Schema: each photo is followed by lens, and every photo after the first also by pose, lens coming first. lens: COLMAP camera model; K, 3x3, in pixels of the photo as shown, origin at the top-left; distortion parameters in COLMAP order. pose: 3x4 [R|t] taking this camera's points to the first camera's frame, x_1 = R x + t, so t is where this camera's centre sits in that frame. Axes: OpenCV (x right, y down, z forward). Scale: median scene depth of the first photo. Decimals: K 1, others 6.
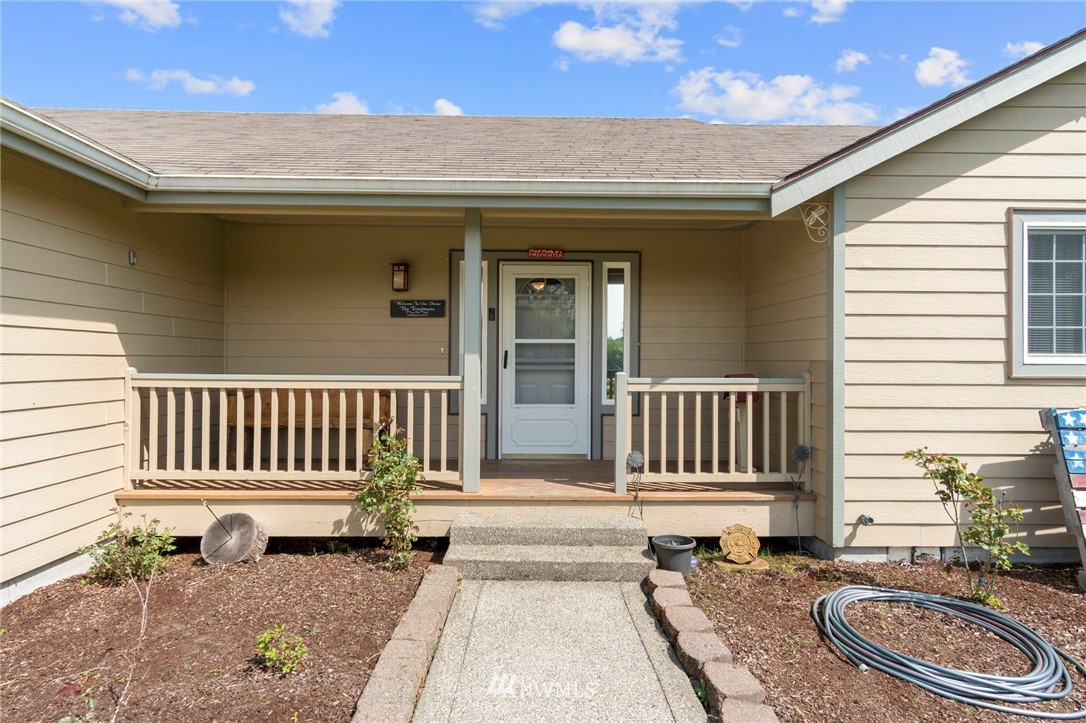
lens RADIAL K [[573.1, 0, 543.0], [0, 573.1, 361.5], [0, 0, 1]] dist [0.001347, 0.000349]
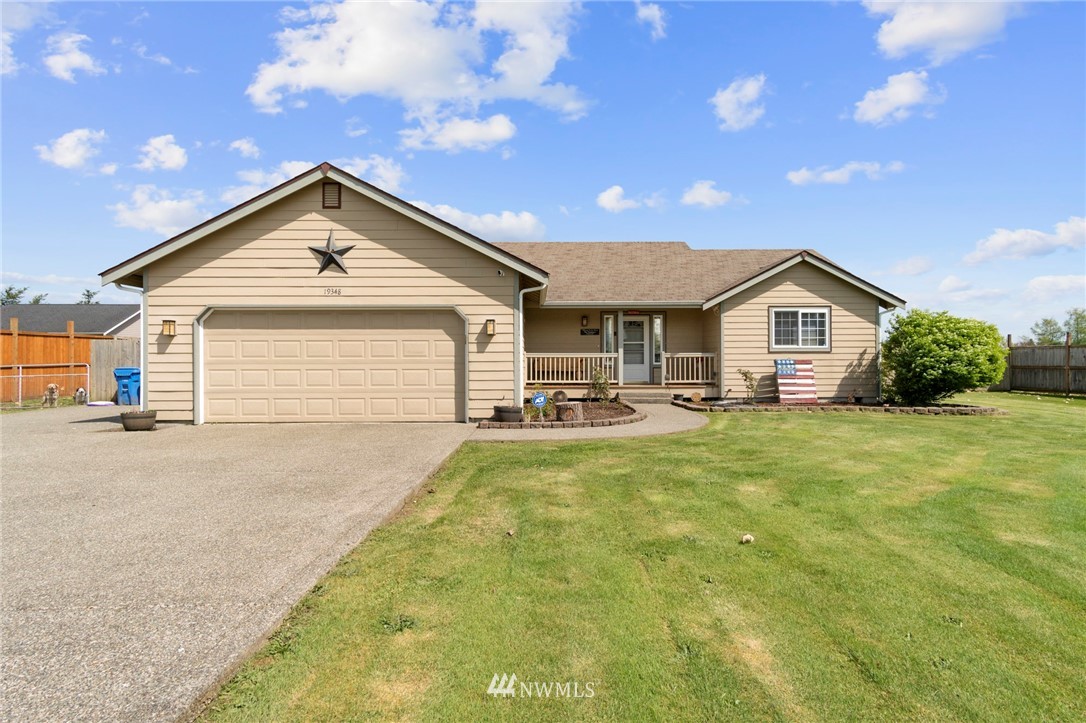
lens RADIAL K [[573.1, 0, 543.0], [0, 573.1, 361.5], [0, 0, 1]] dist [0.001347, 0.000349]
pose [[0.999876, -0.010335, -0.011854, -0.584799], [0.010371, 0.999942, 0.003023, 0.063524], [0.011822, -0.003145, 0.999925, -2.643824]]
